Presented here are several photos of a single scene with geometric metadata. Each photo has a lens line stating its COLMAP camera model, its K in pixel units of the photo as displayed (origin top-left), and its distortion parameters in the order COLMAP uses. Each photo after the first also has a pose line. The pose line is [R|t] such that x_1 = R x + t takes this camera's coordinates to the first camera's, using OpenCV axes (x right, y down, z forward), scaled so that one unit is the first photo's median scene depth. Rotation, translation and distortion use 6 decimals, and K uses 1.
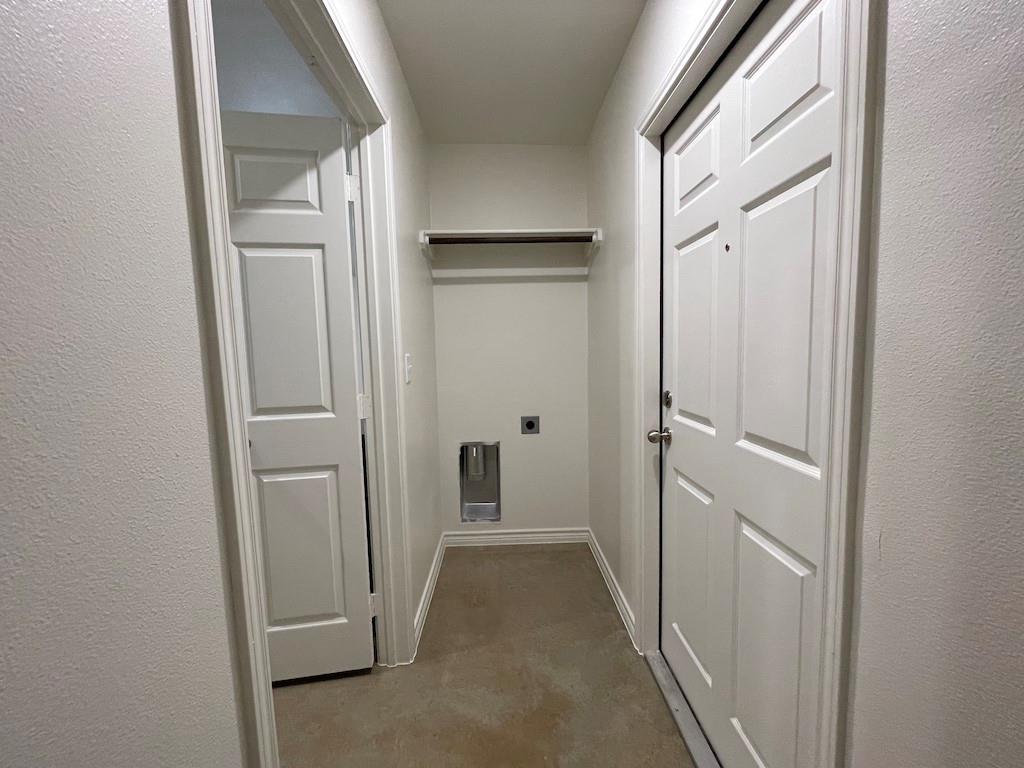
lens RADIAL K [[412.7, 0, 513.6], [0, 412.7, 381.8], [0, 0, 1]] dist [-0.002424, -0.000182]
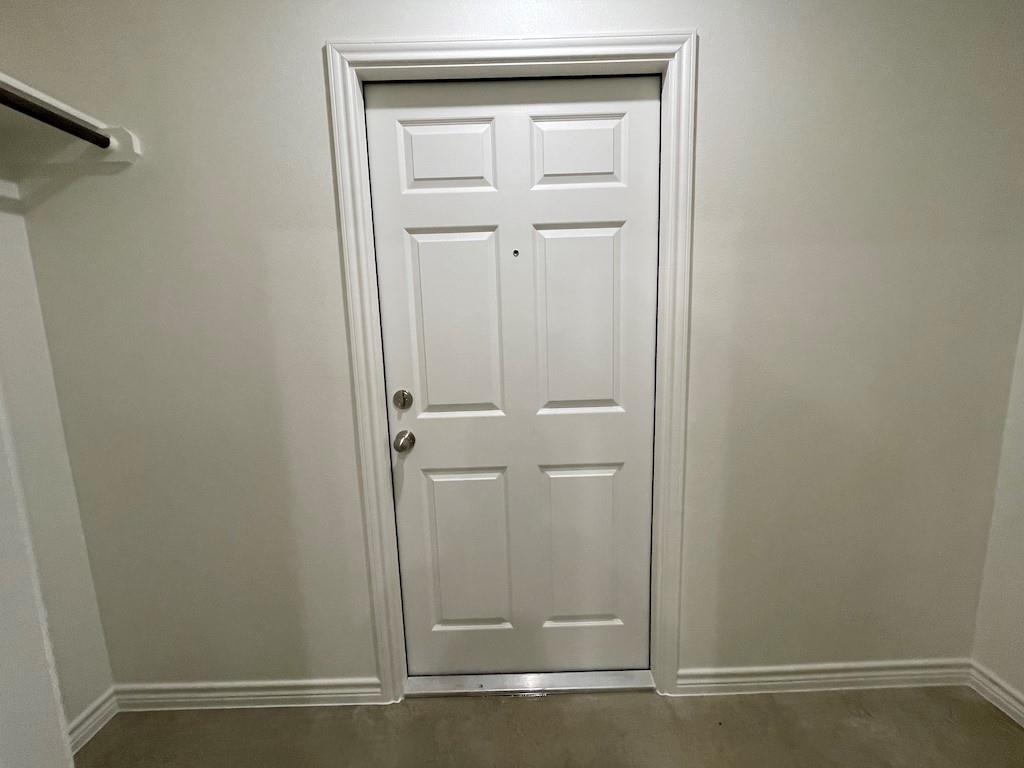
lens RADIAL K [[412.7, 0, 513.6], [0, 412.7, 381.8], [0, 0, 1]] dist [-0.002424, -0.000182]
pose [[0.025977, -0.118905, 0.992566, -0.570695], [0.113603, 0.986820, 0.115243, -0.081061], [-0.993187, 0.109765, 0.039143, 0.821390]]
